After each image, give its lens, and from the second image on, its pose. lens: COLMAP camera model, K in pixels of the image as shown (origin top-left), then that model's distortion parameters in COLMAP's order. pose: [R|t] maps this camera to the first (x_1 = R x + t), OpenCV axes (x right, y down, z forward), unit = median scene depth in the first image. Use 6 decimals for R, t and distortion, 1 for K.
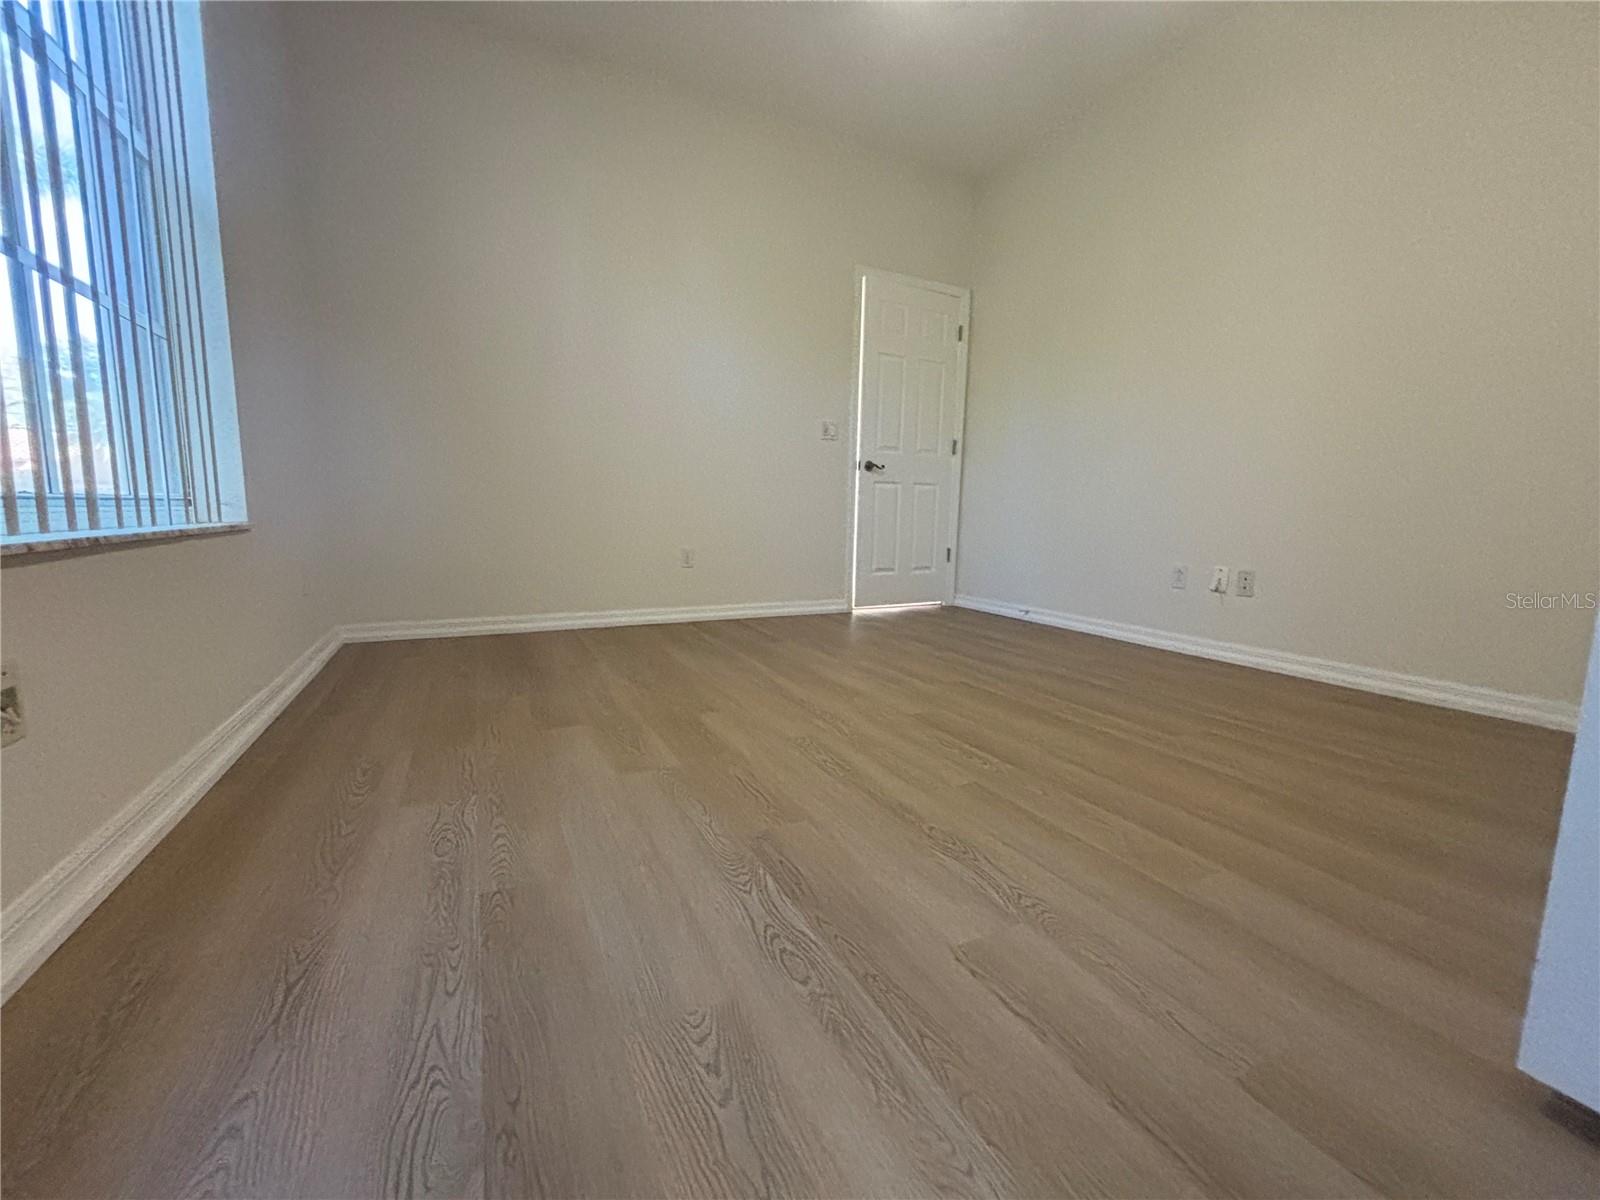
lens RADIAL K [[644.2, 0, 794.1], [0, 644.2, 598.5], [0, 0, 1]] dist [-0.000944, -0.000233]
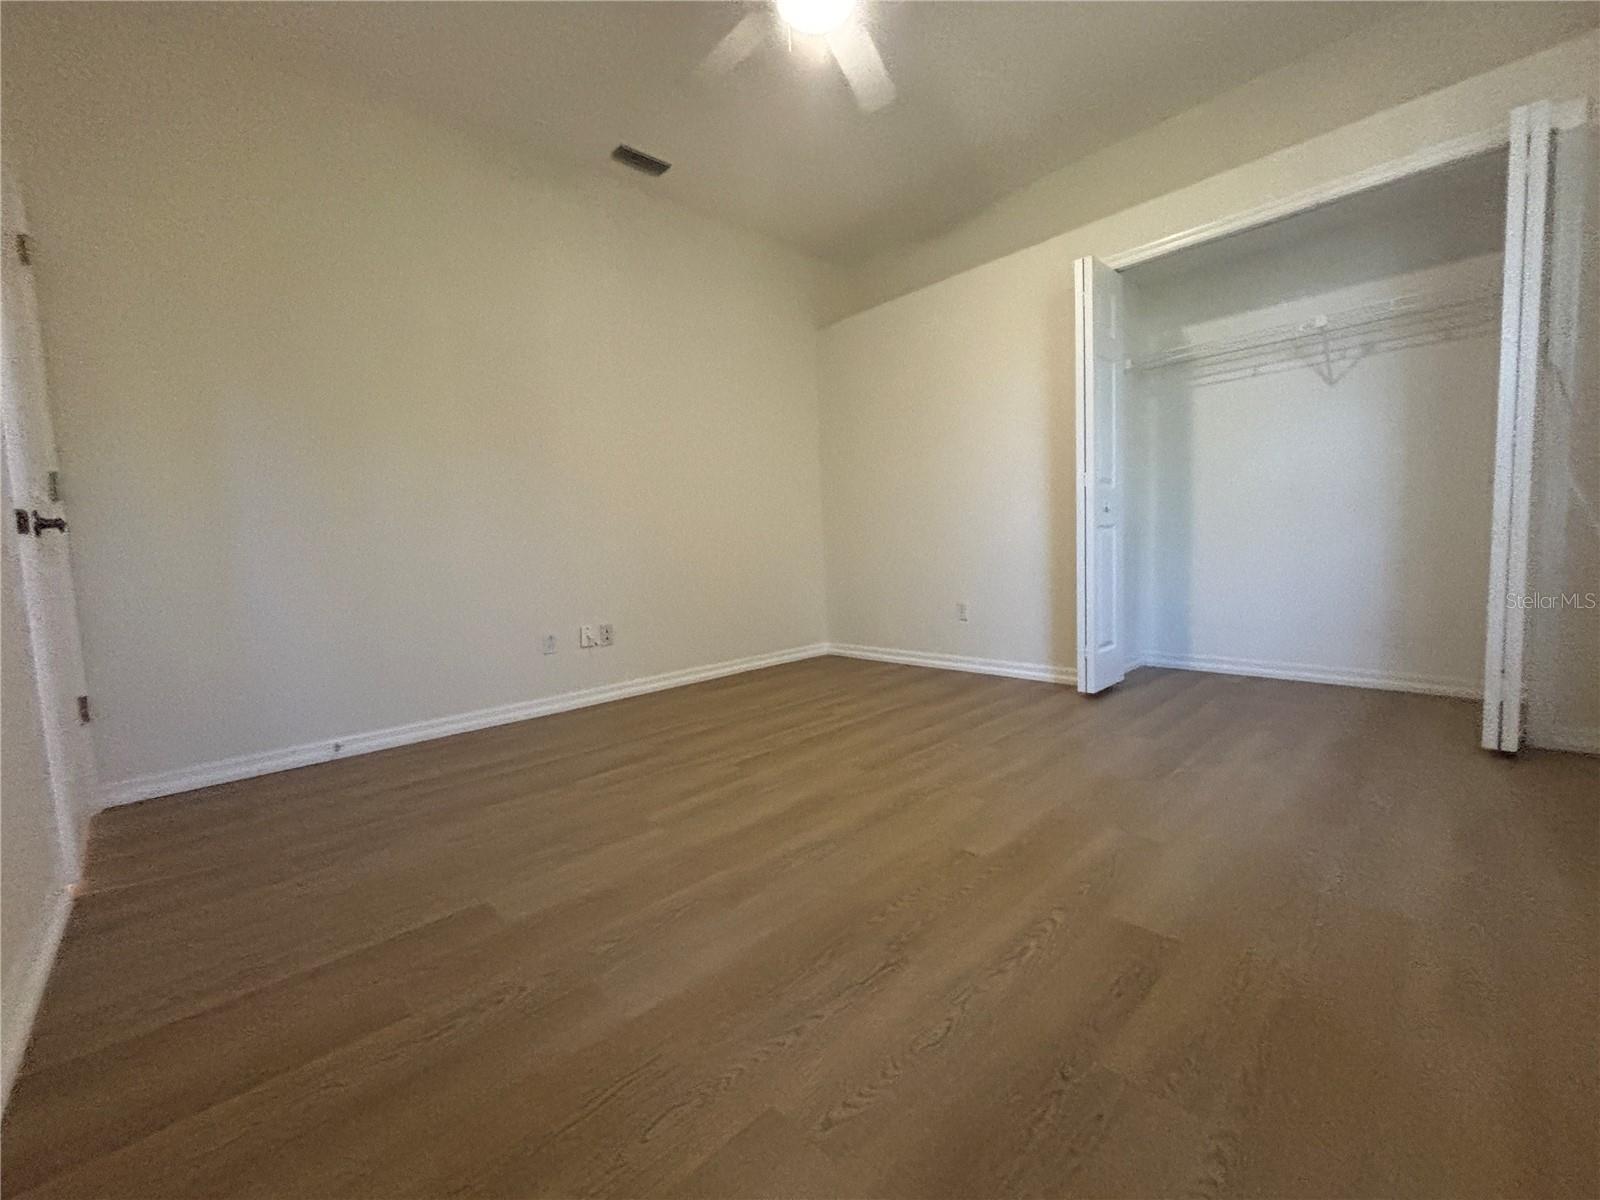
lens RADIAL K [[644.2, 0, 794.1], [0, 644.2, 598.5], [0, 0, 1]] dist [-0.000944, -0.000233]
pose [[-0.296469, -0.086900, 0.951081, -0.863461], [0.163831, 0.976462, 0.140288, -0.305590], [-0.940886, 0.197407, -0.275254, 1.455825]]
